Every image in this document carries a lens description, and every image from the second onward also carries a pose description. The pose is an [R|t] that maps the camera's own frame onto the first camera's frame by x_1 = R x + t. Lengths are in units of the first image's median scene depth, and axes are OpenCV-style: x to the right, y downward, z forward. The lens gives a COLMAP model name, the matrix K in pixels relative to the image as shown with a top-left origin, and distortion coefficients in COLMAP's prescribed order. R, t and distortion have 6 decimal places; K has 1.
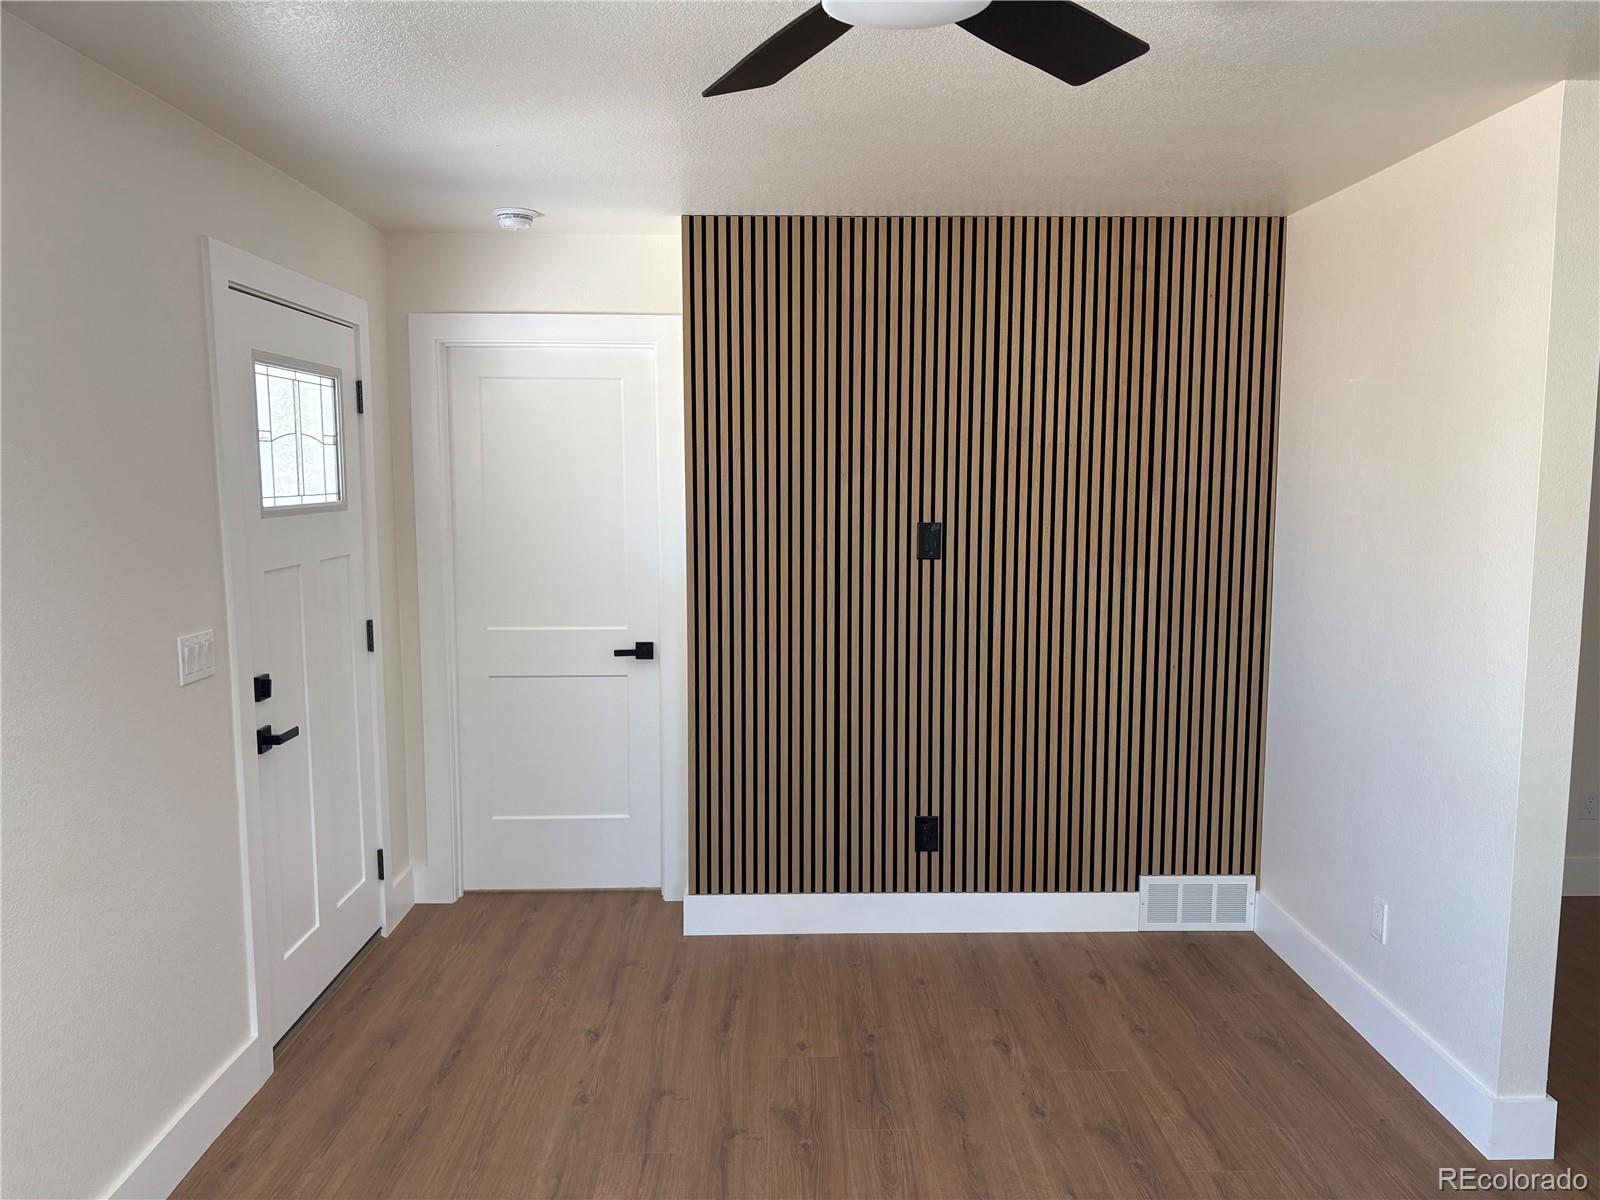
lens RADIAL K [[1205.8, 0, 803.7], [0, 1205.8, 609.9], [0, 0, 1]] dist [0.064603, -0.072245]
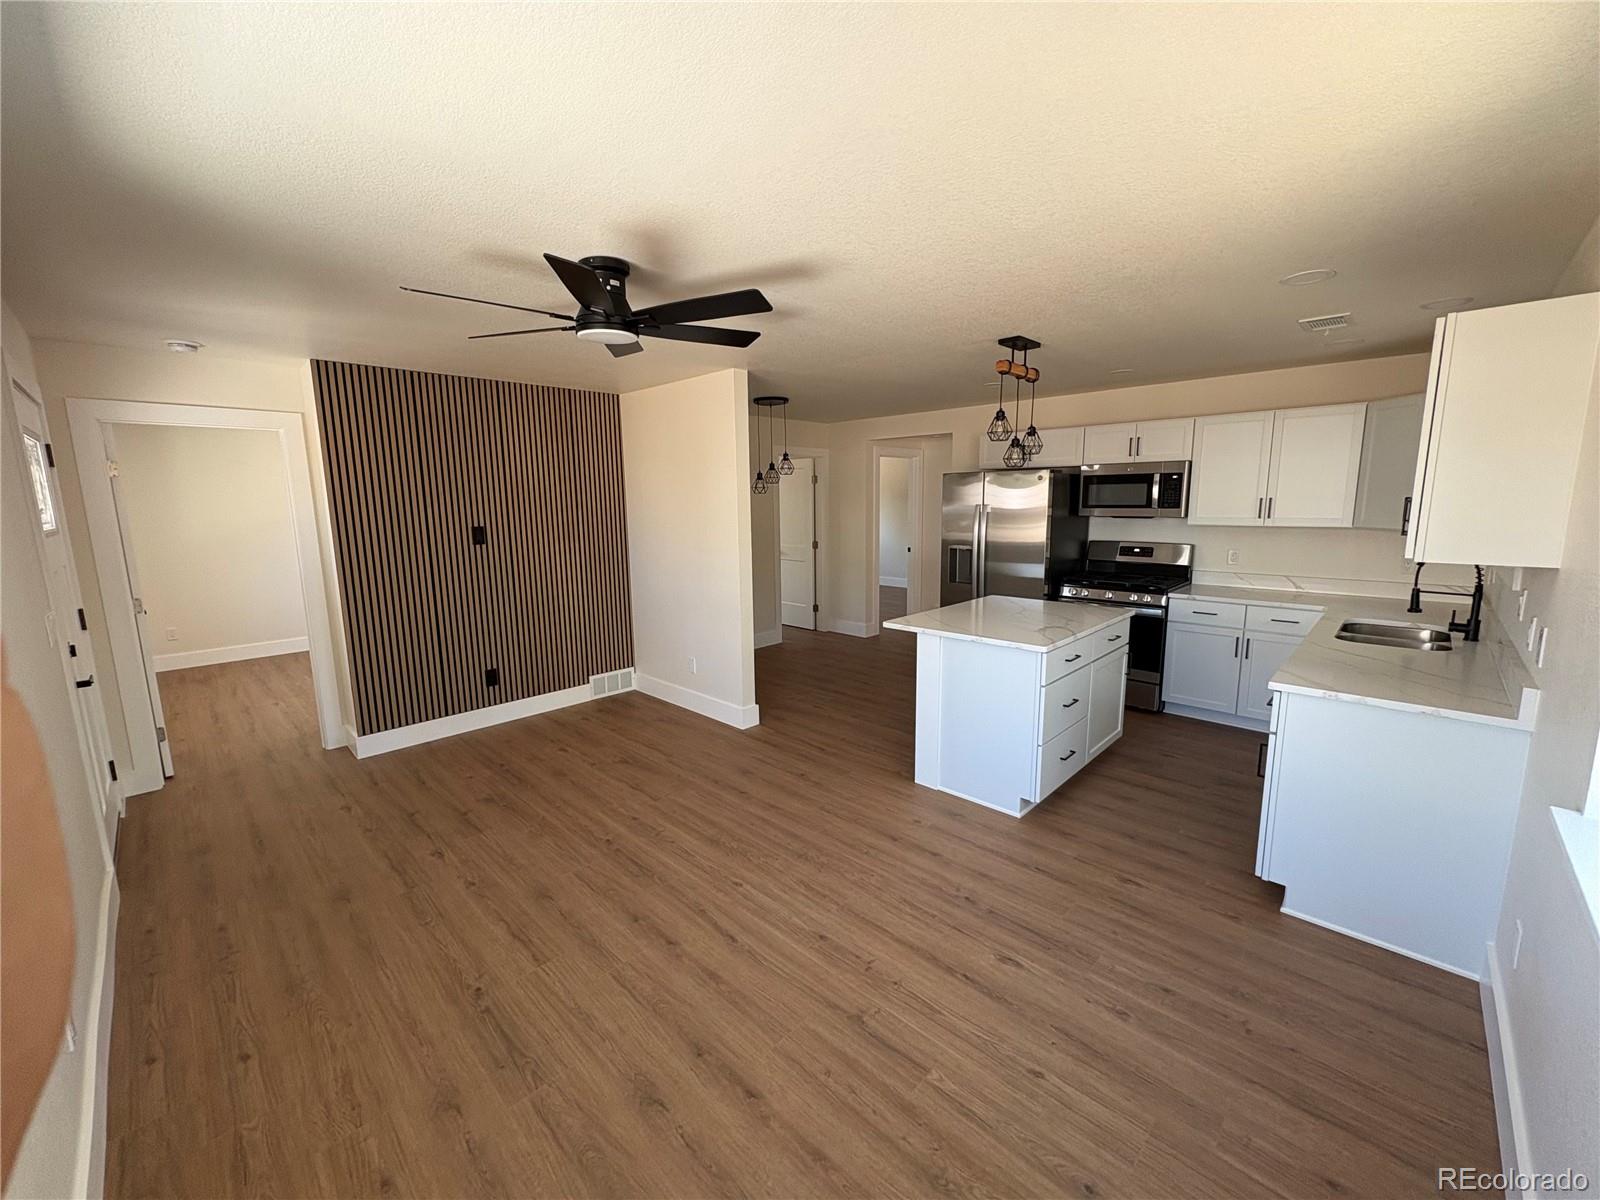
lens RADIAL K [[637.2, 0, 800.1], [0, 637.2, 597.8], [0, 0, 1]] dist [0.002903, 0.000255]
pose [[0.714832, -0.118033, 0.689263, -0.270454], [0.093196, 0.992940, 0.073383, 0.019885], [-0.693058, 0.011780, 0.720786, -0.161904]]
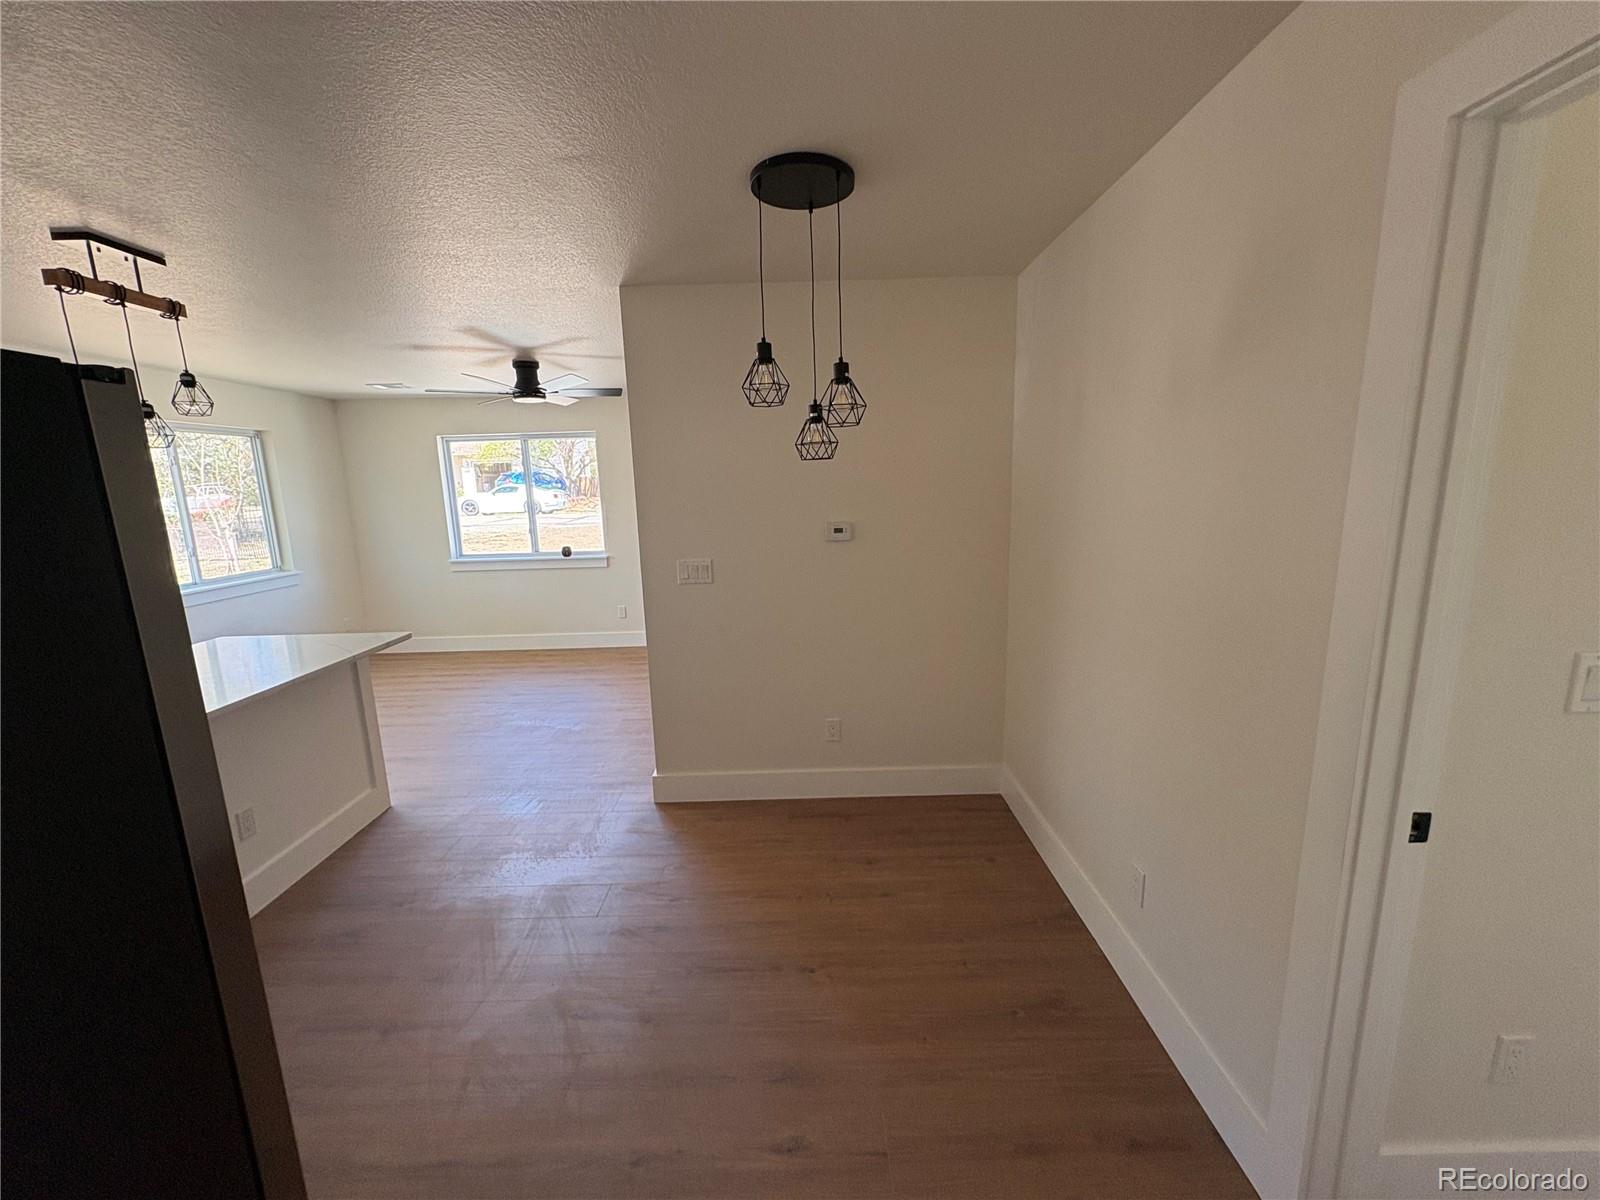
lens RADIAL K [[637.2, 0, 800.1], [0, 637.2, 597.8], [0, 0, 1]] dist [0.002903, 0.000255]
pose [[-0.020696, 0.181184, -0.983231, 1.188917], [-0.086687, 0.979413, 0.182305, -0.096193], [0.996021, 0.089006, -0.004564, 0.881222]]
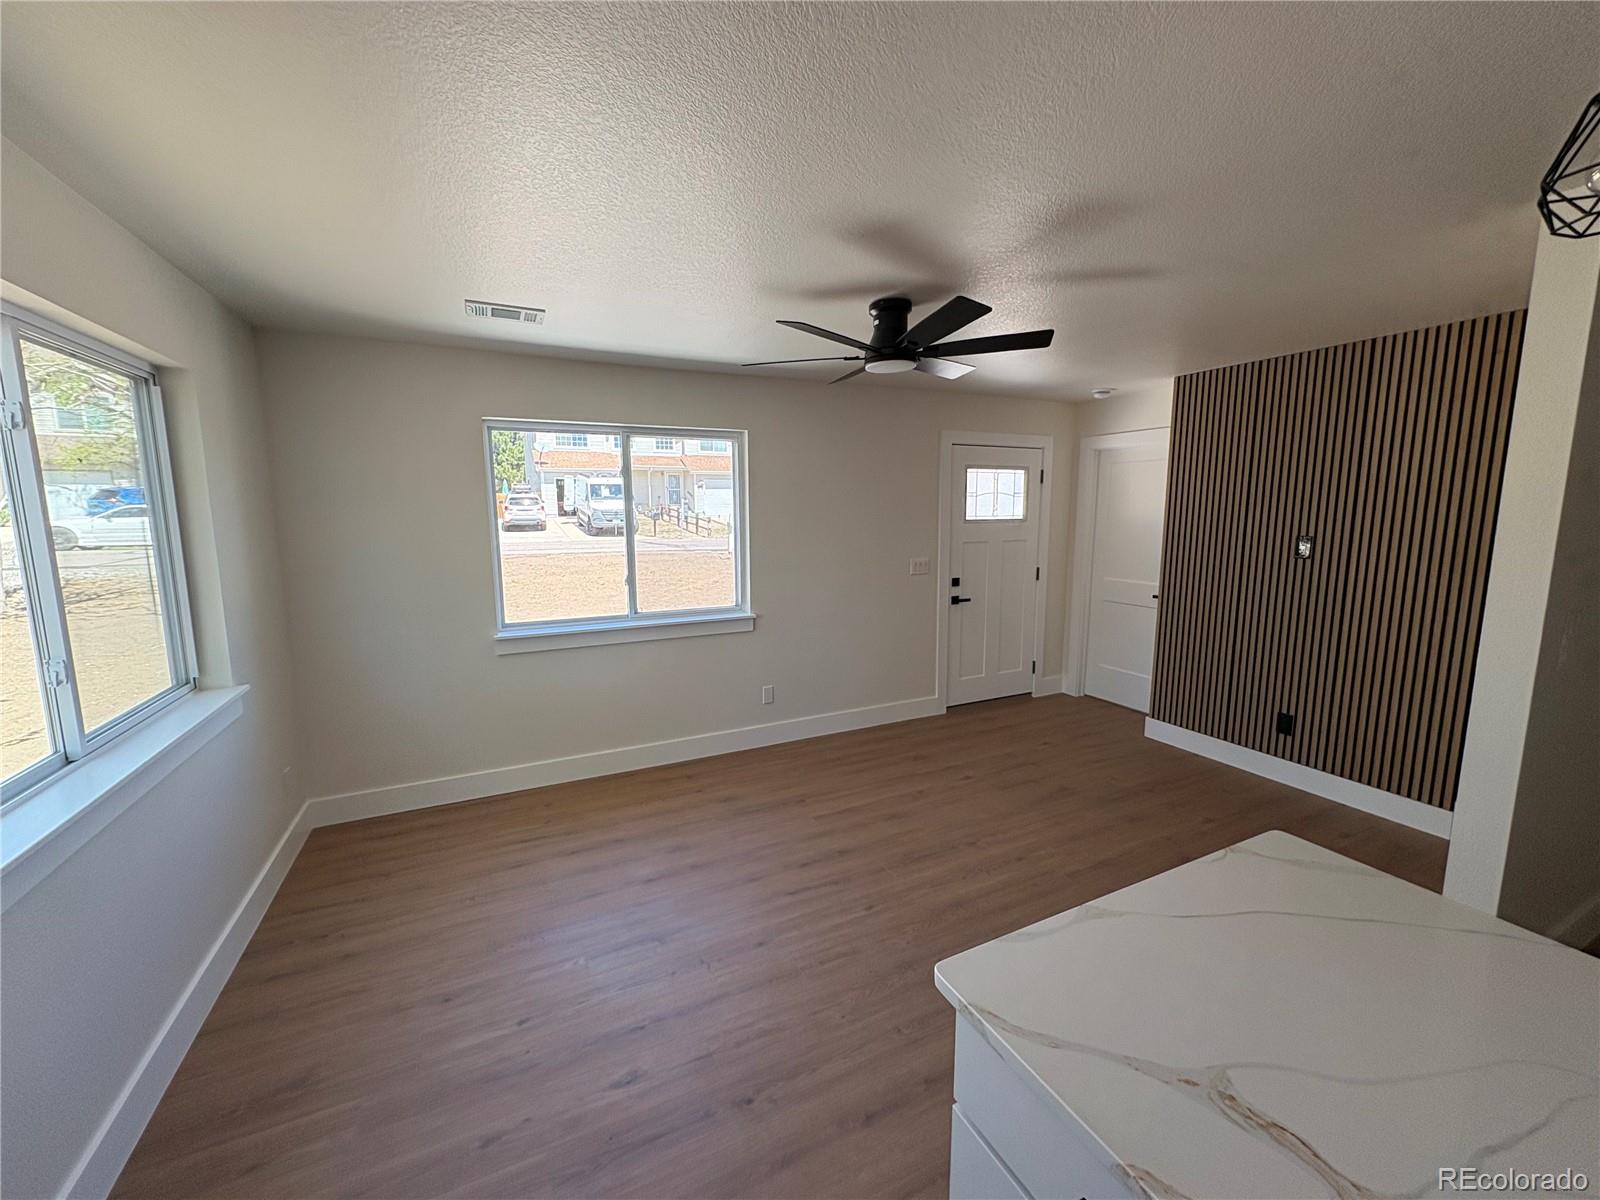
lens RADIAL K [[637.2, 0, 800.1], [0, 637.2, 597.8], [0, 0, 1]] dist [0.002903, 0.000255]
pose [[0.419005, 0.126140, -0.899179, 0.621684], [-0.097695, 0.990817, 0.093471, -0.003628], [0.902713, 0.048681, 0.427480, 0.015351]]
